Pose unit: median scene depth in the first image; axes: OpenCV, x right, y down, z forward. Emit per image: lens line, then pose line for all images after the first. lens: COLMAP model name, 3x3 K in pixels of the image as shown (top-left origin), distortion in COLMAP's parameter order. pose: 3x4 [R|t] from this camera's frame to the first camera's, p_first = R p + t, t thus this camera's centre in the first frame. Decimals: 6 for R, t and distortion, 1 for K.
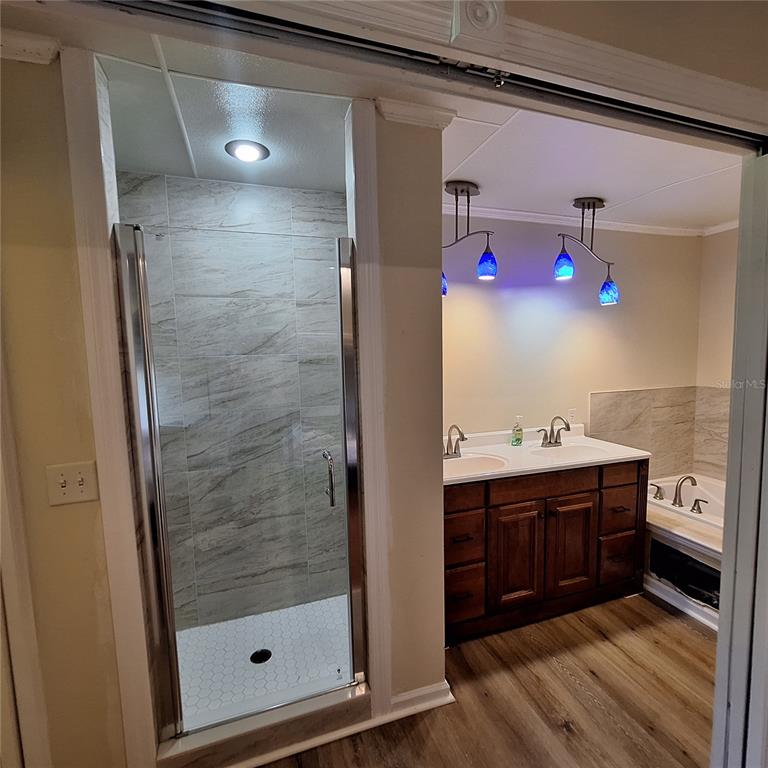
lens RADIAL K [[404.7, 0, 383.6], [0, 404.7, 392.3], [0, 0, 1]] dist [-0.003858, 0.001206]
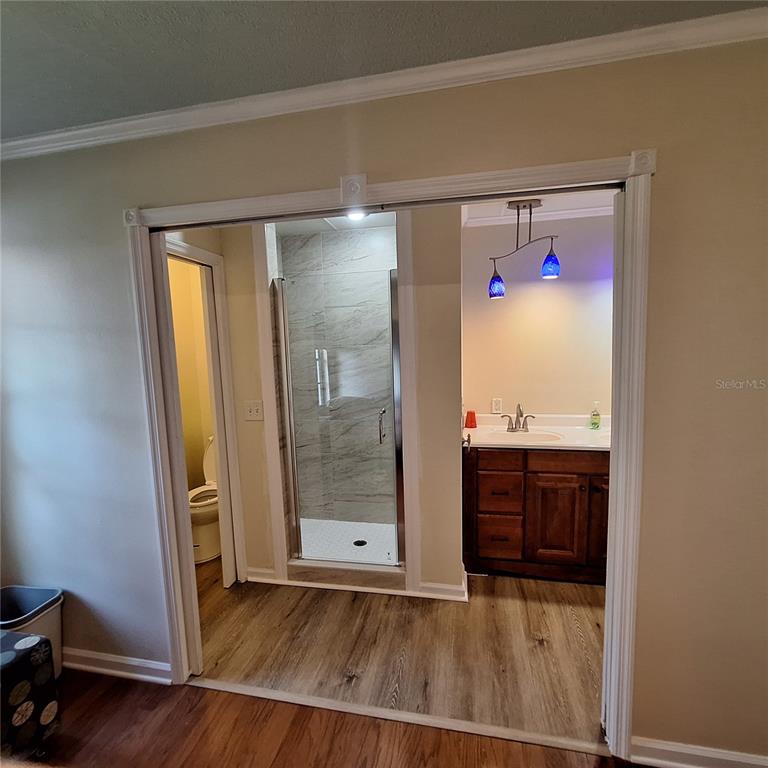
lens RADIAL K [[404.7, 0, 383.6], [0, 404.7, 392.3], [0, 0, 1]] dist [-0.003858, 0.001206]
pose [[0.863345, 0.056463, -0.501445, 0.479808], [-0.038862, 0.998209, 0.045489, 0.009298], [0.503116, -0.019785, 0.863993, -0.251211]]
